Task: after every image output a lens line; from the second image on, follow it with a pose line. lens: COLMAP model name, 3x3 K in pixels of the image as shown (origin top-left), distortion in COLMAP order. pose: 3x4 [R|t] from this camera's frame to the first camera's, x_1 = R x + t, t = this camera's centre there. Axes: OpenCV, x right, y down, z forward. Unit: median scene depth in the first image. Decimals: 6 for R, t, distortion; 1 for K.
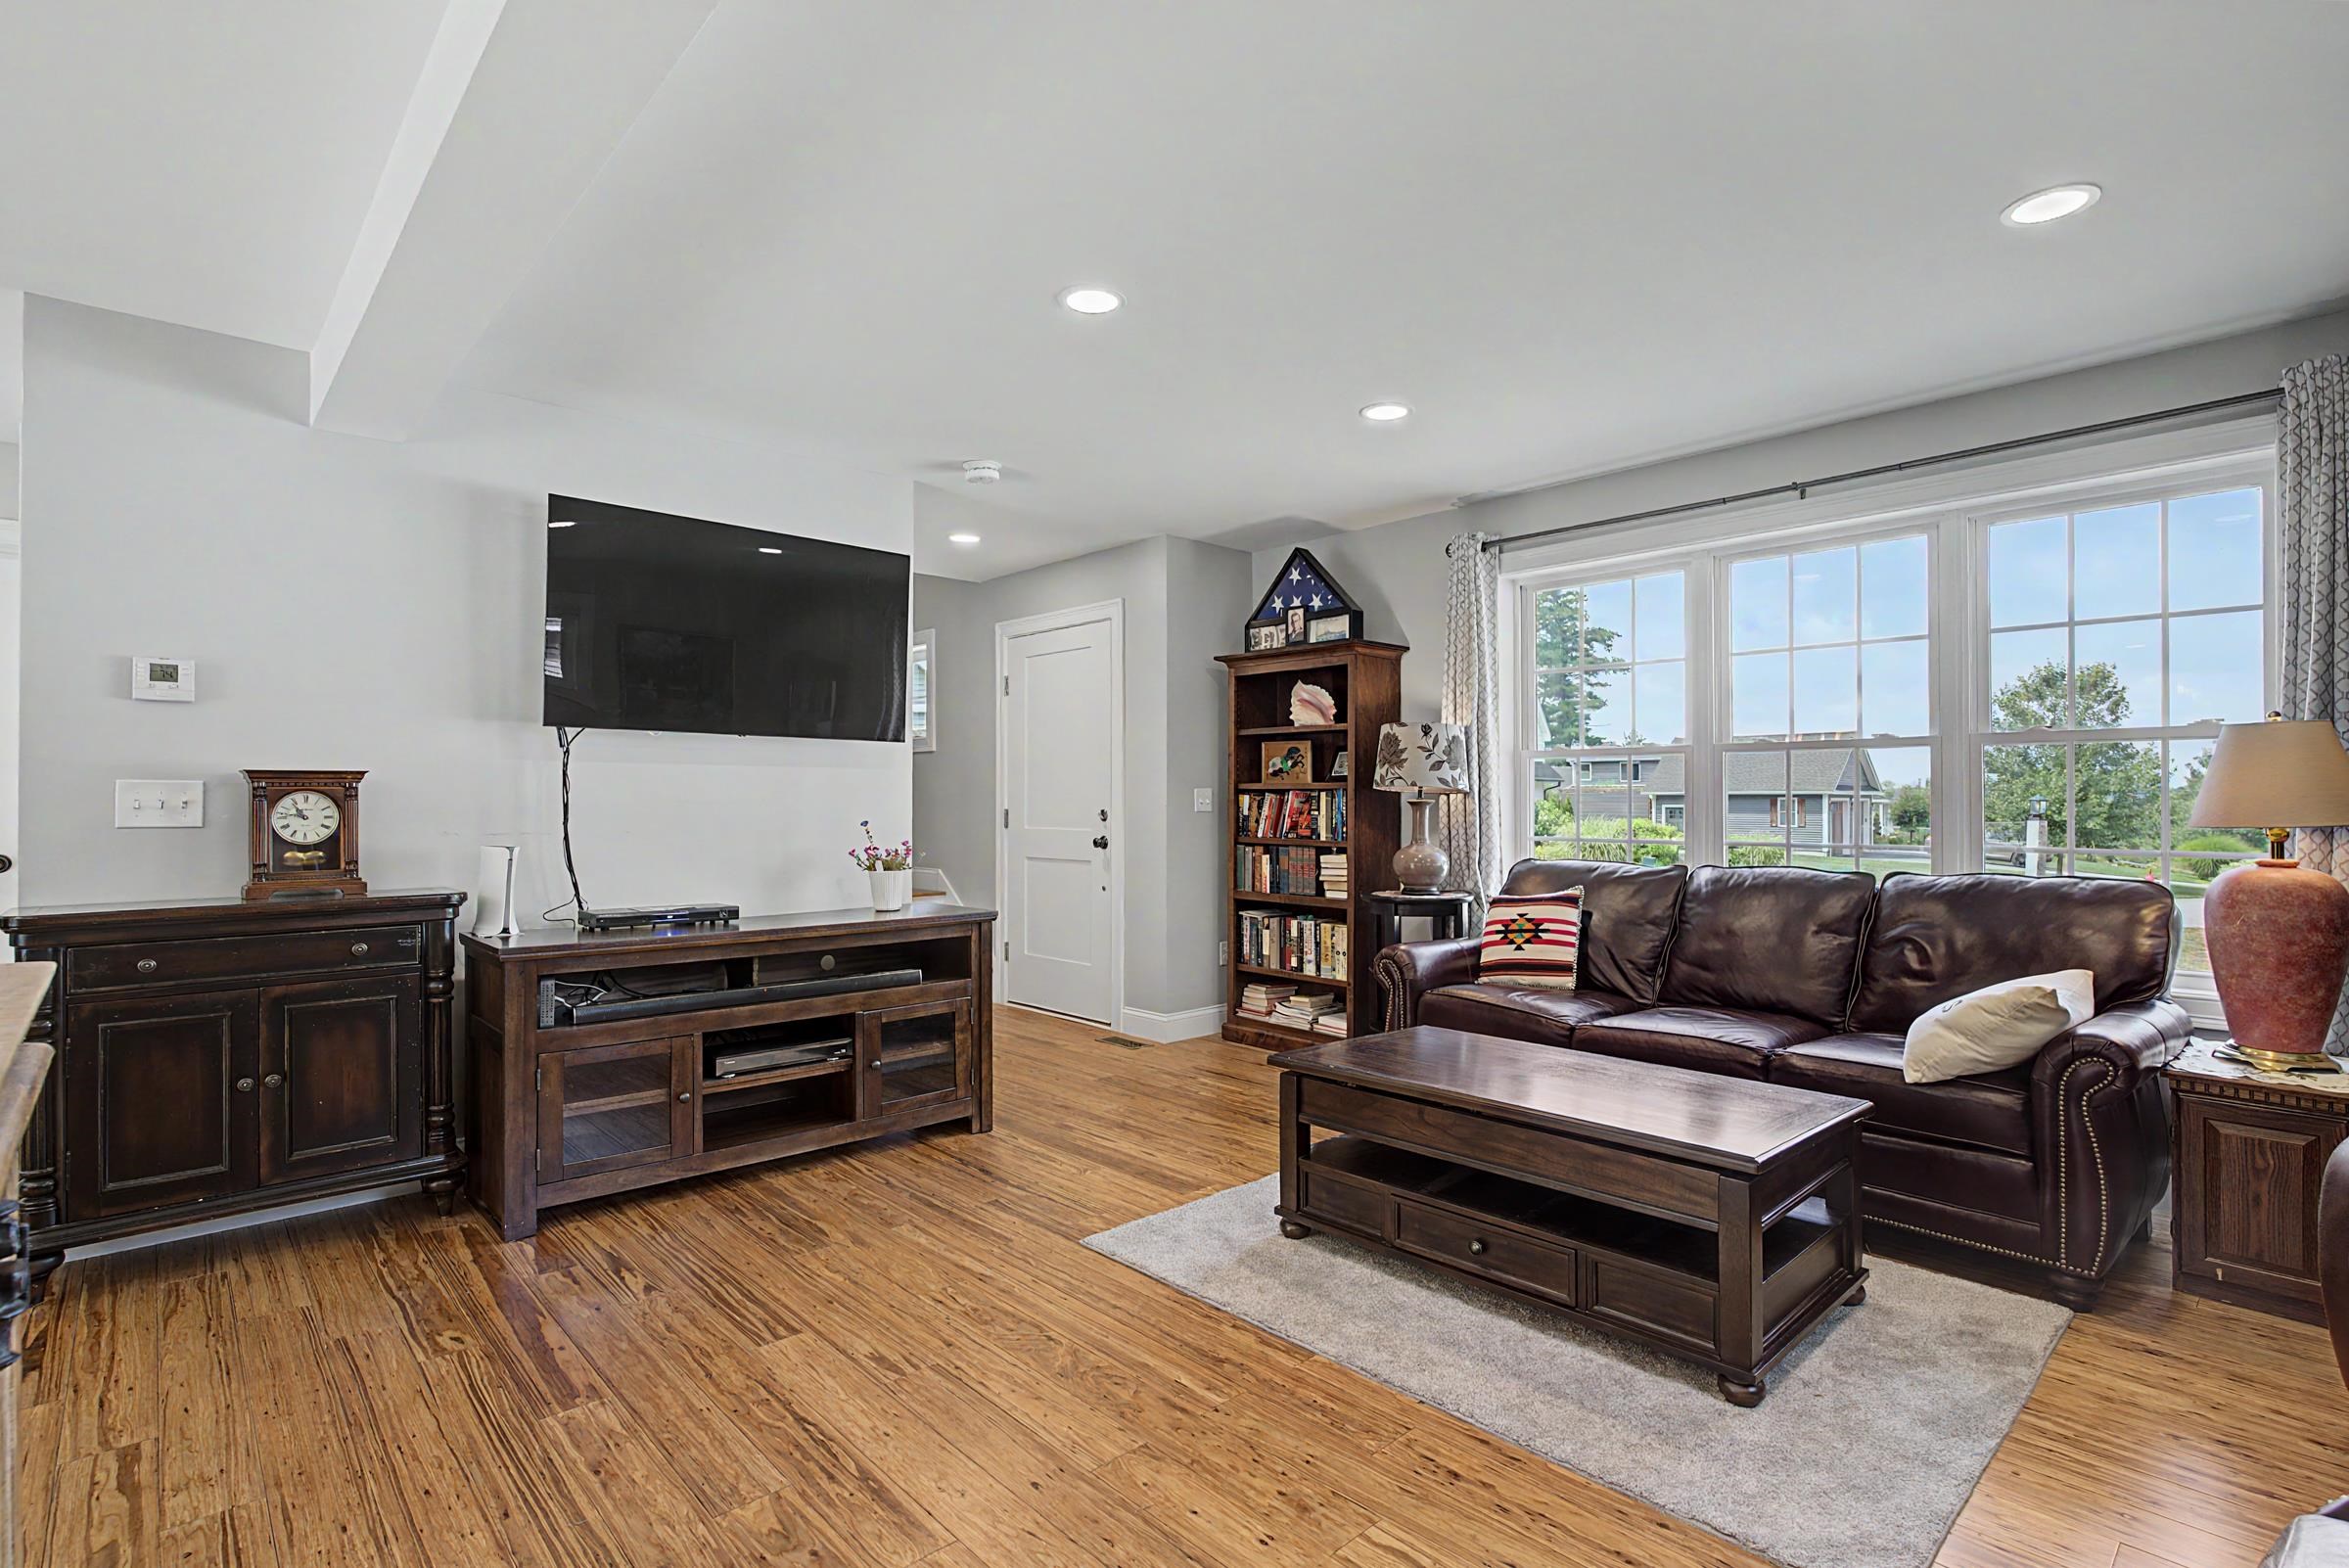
lens RADIAL K [[1135.0, 0, 1211.8], [0, 1135.0, 785.3], [0, 0, 1]] dist [-0.015831, 0.007558]
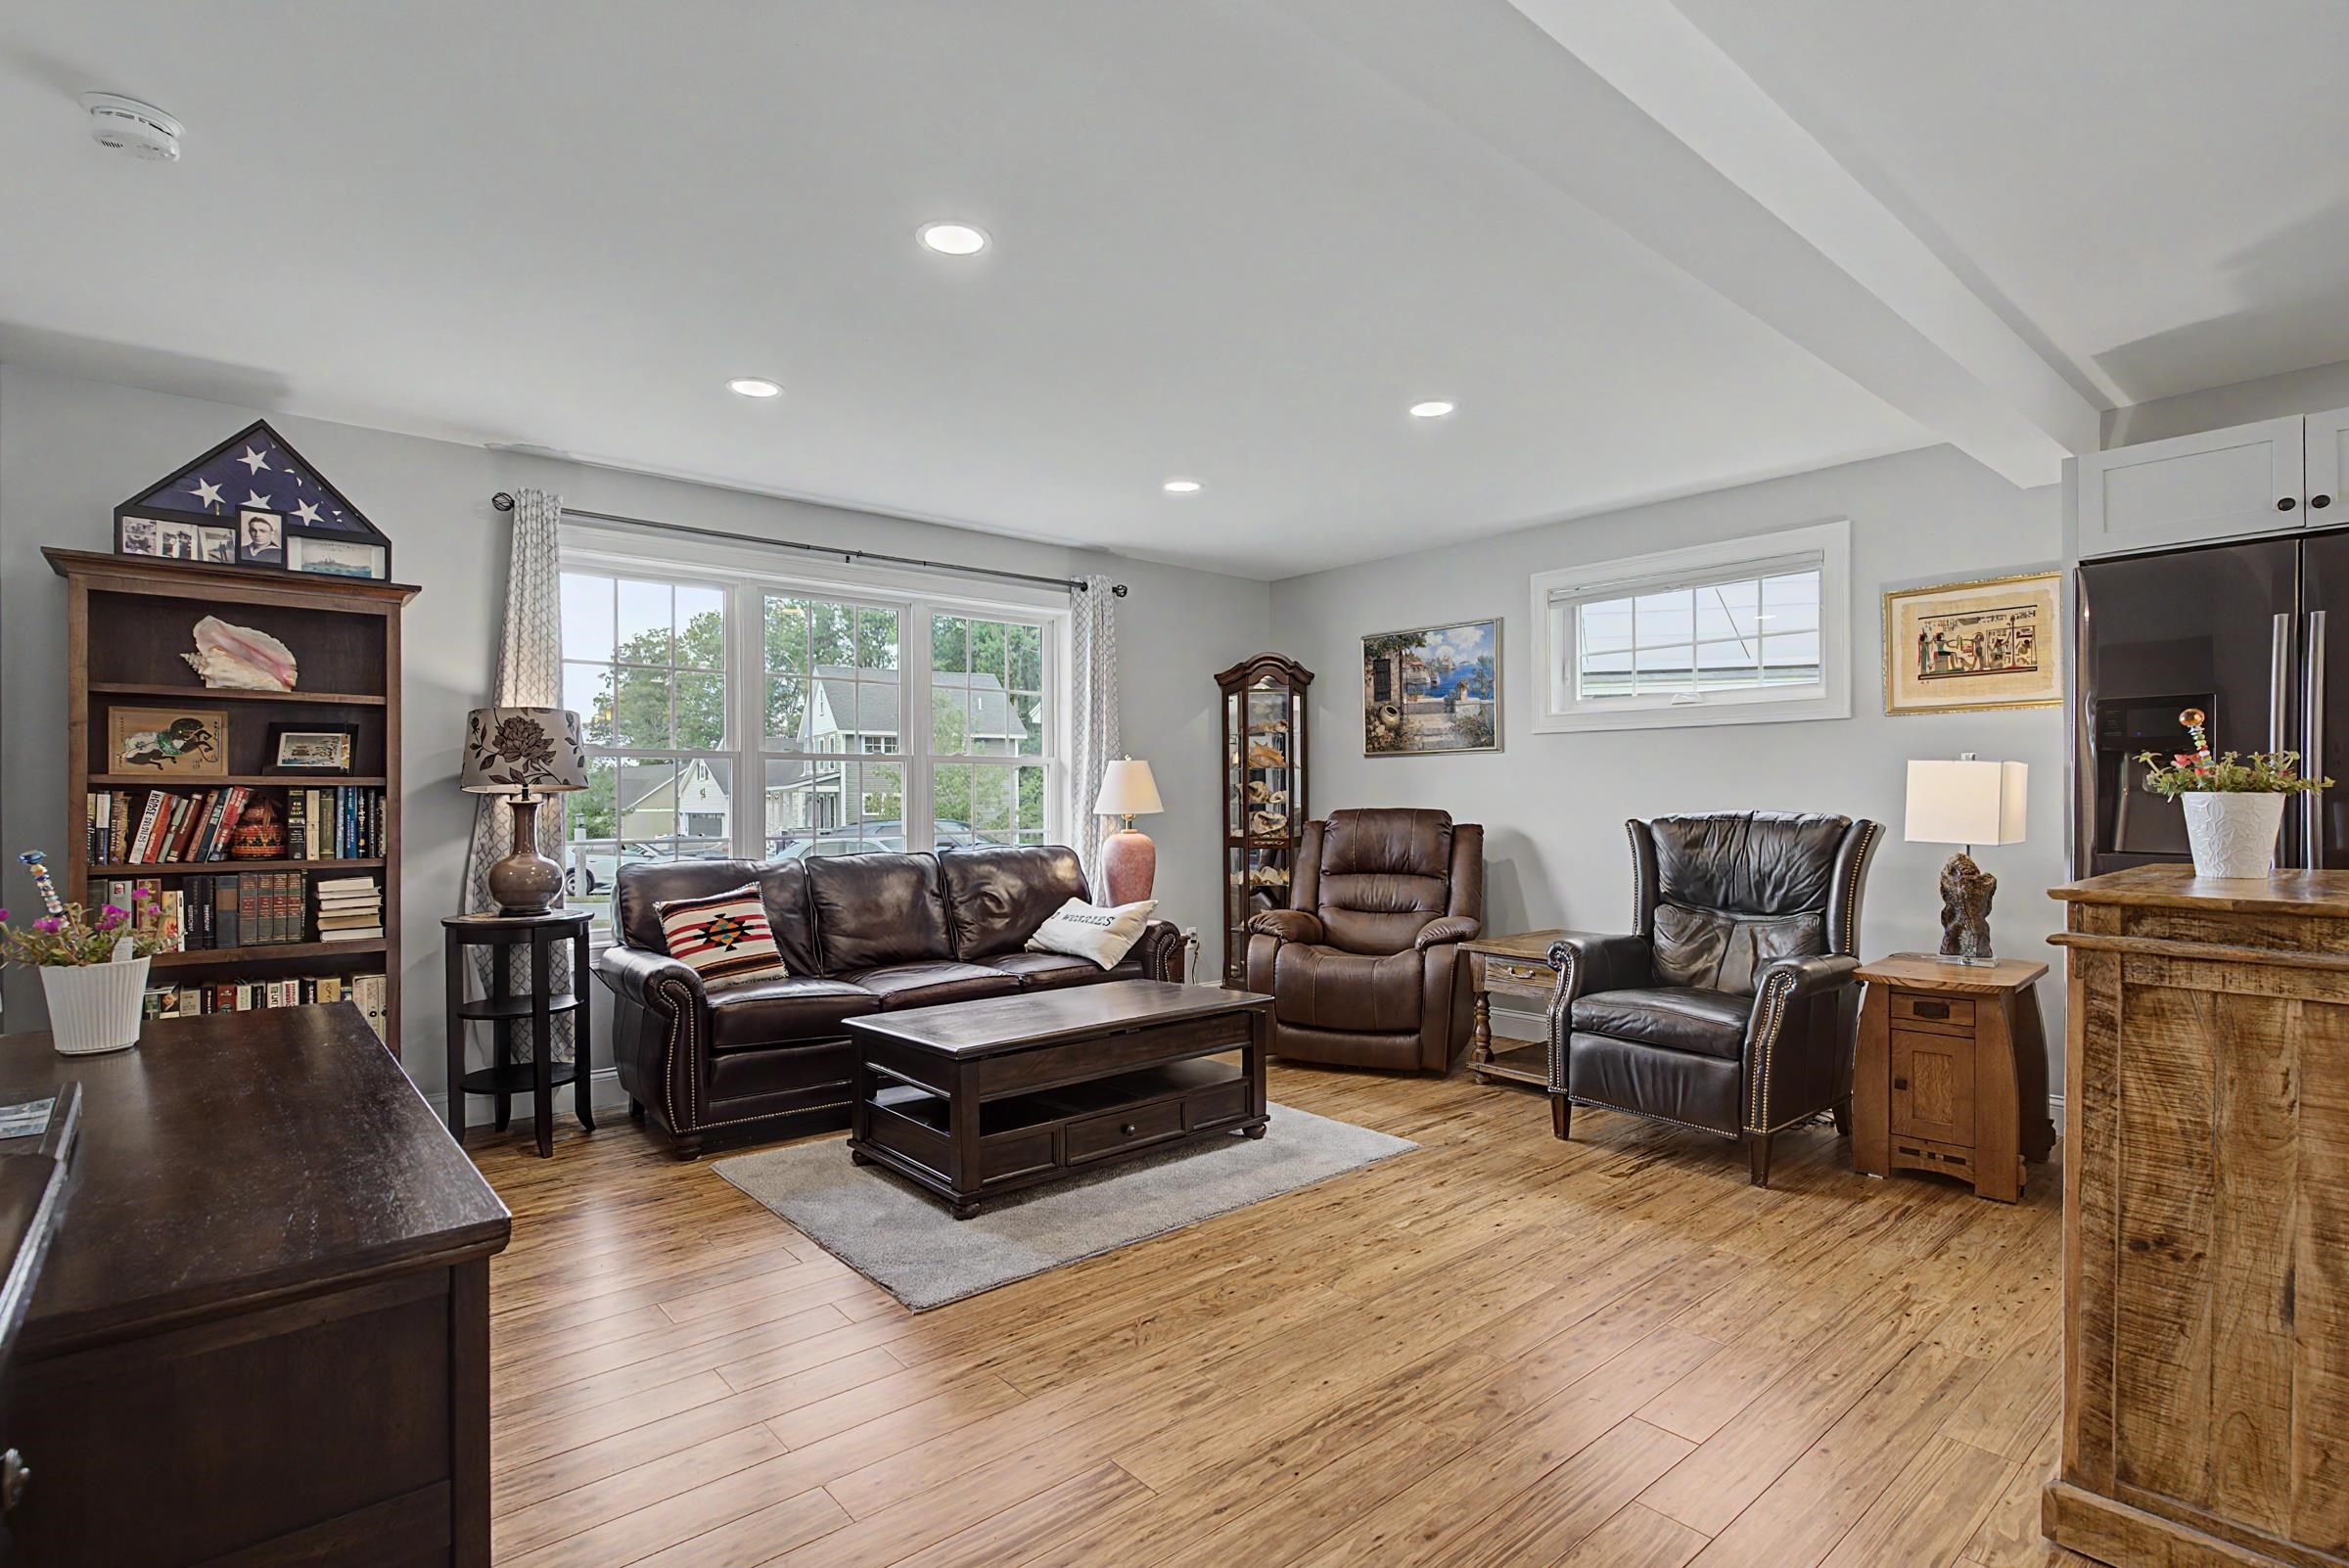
lens RADIAL K [[1135.0, 0, 1156.5], [0, 1135.0, 802.8], [0, 0, 1]] dist [-0.015831, 0.007558]
pose [[0.053543, -0.001868, 0.998564, -0.709080], [-0.009032, 0.999956, 0.002355, 0.008987], [-0.998525, -0.009145, 0.053524, 0.570690]]
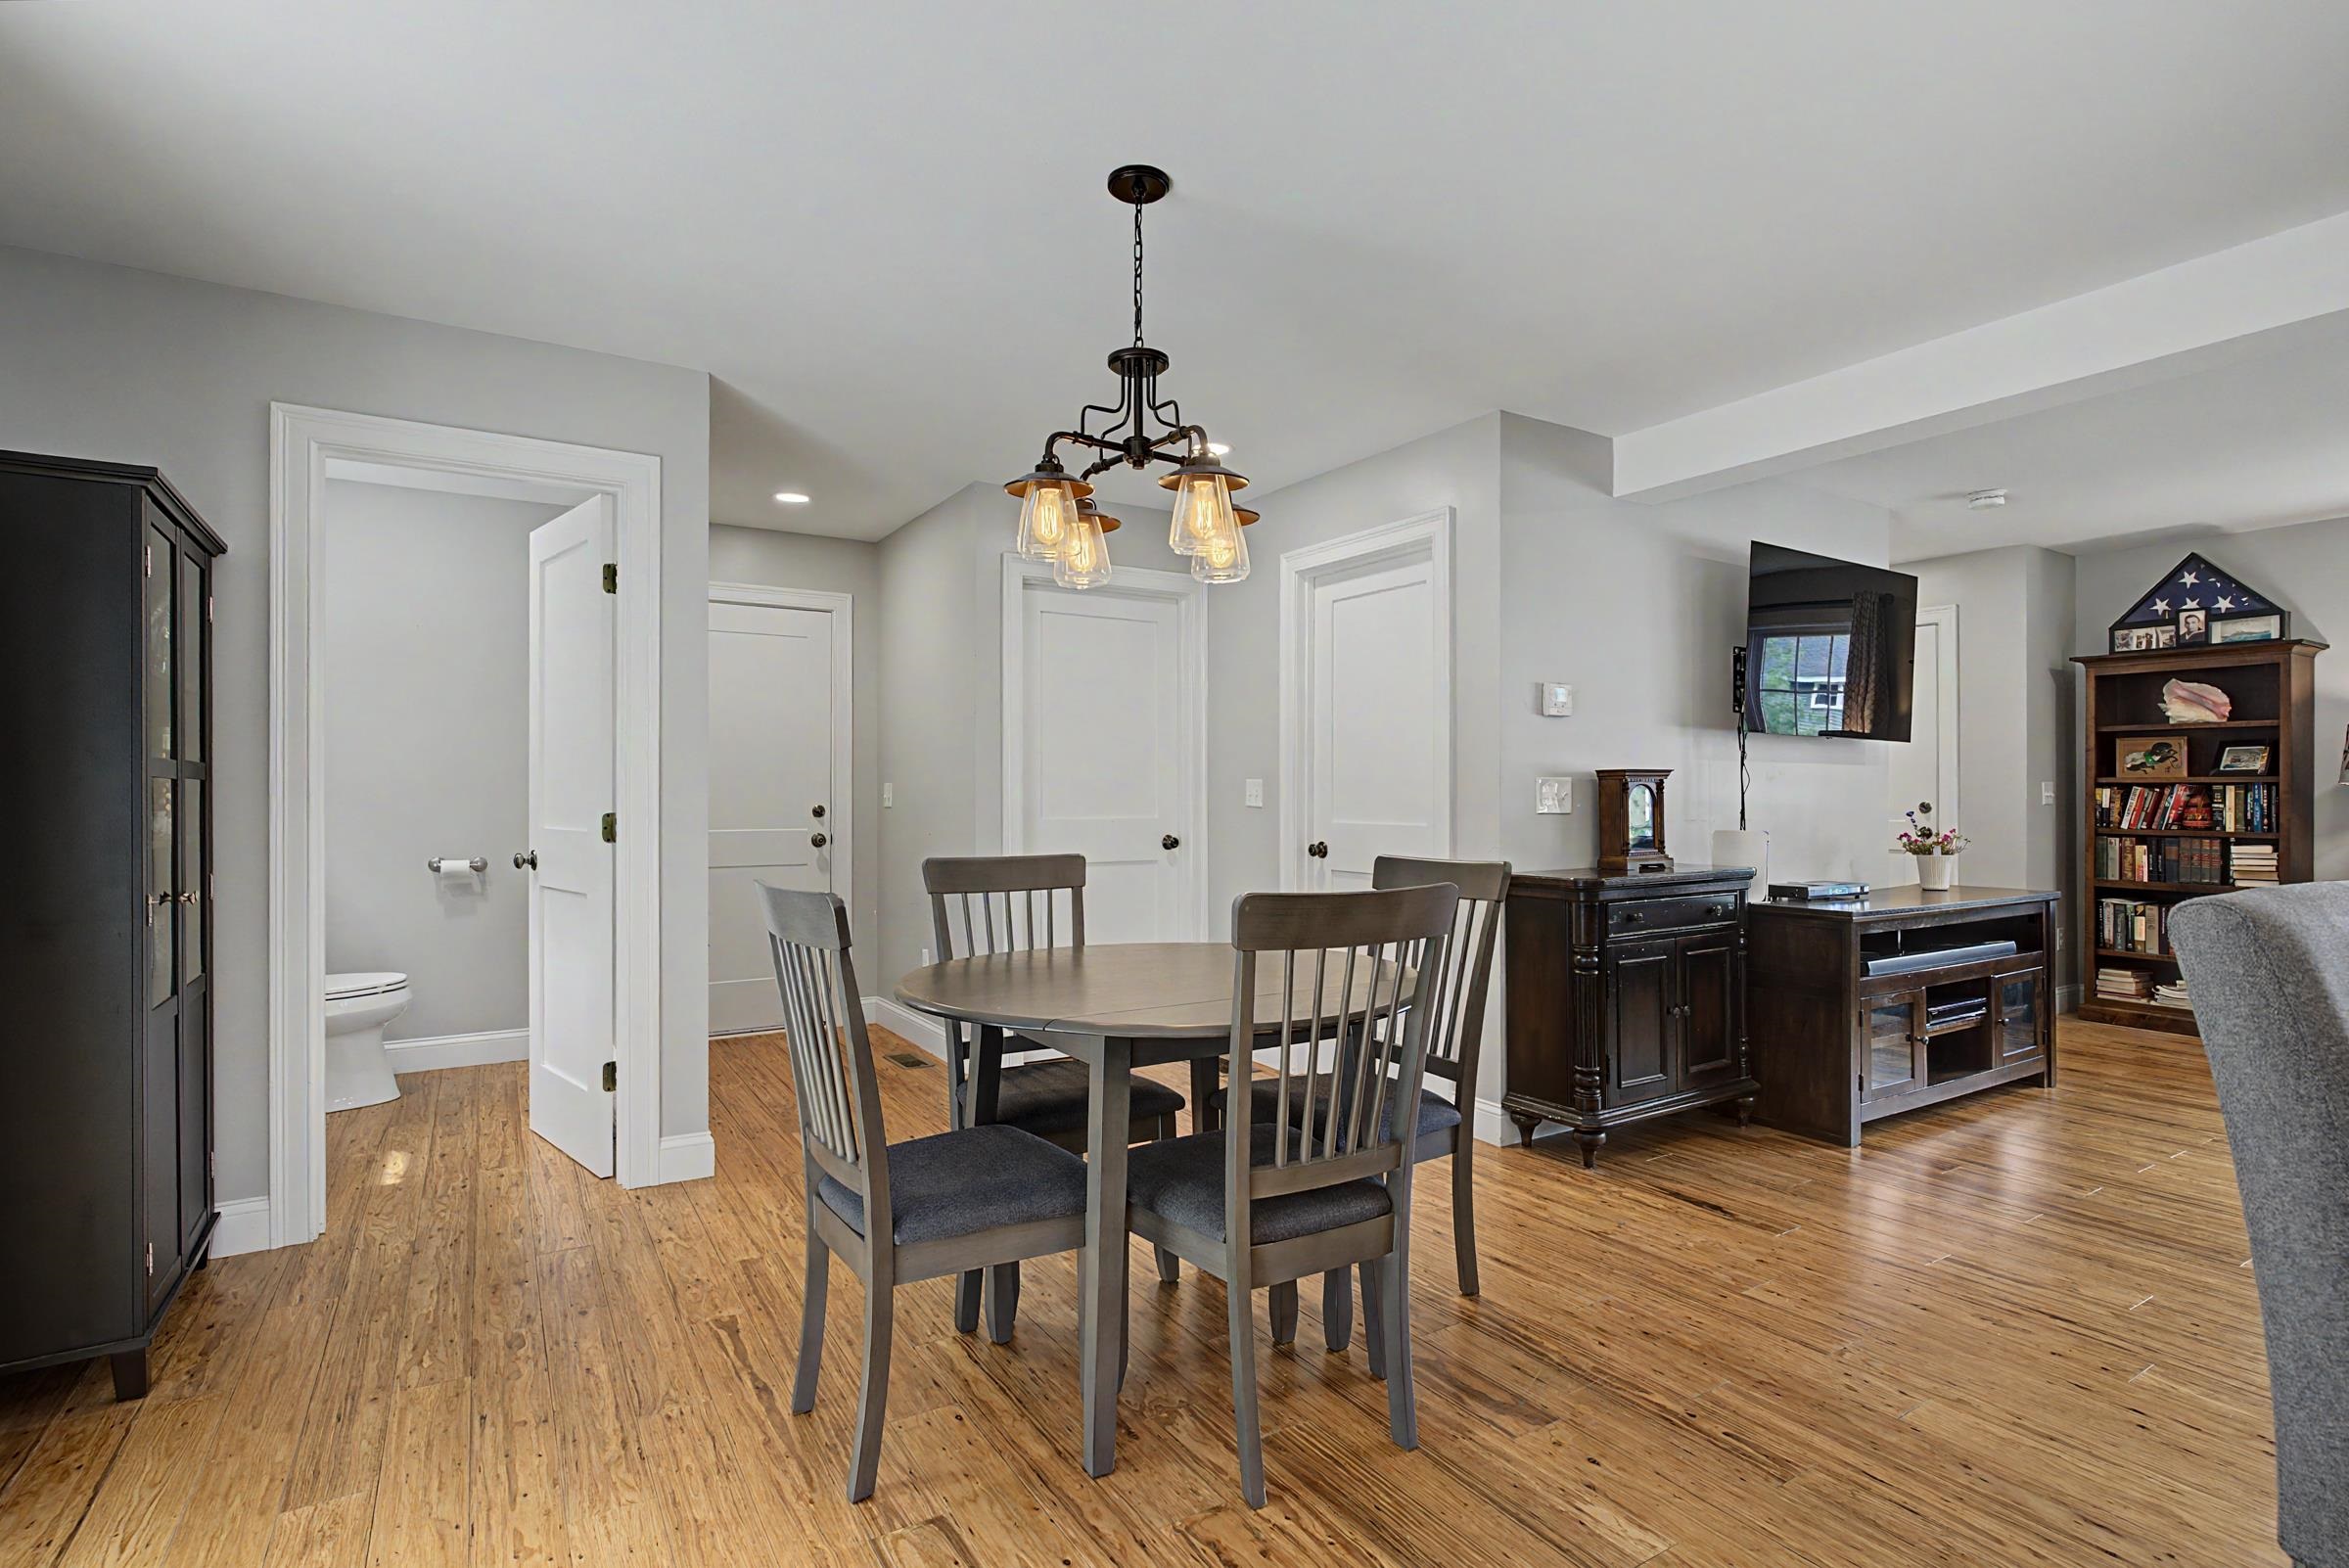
lens RADIAL K [[1135.0, 0, 1181.4], [0, 1135.0, 789.6], [0, 0, 1]] dist [-0.015831, 0.007558]
pose [[0.977436, -0.000163, -0.211229, -0.794059], [0.002016, 0.999961, 0.008559, -0.001834], [0.211220, -0.008792, 0.977399, -0.274527]]
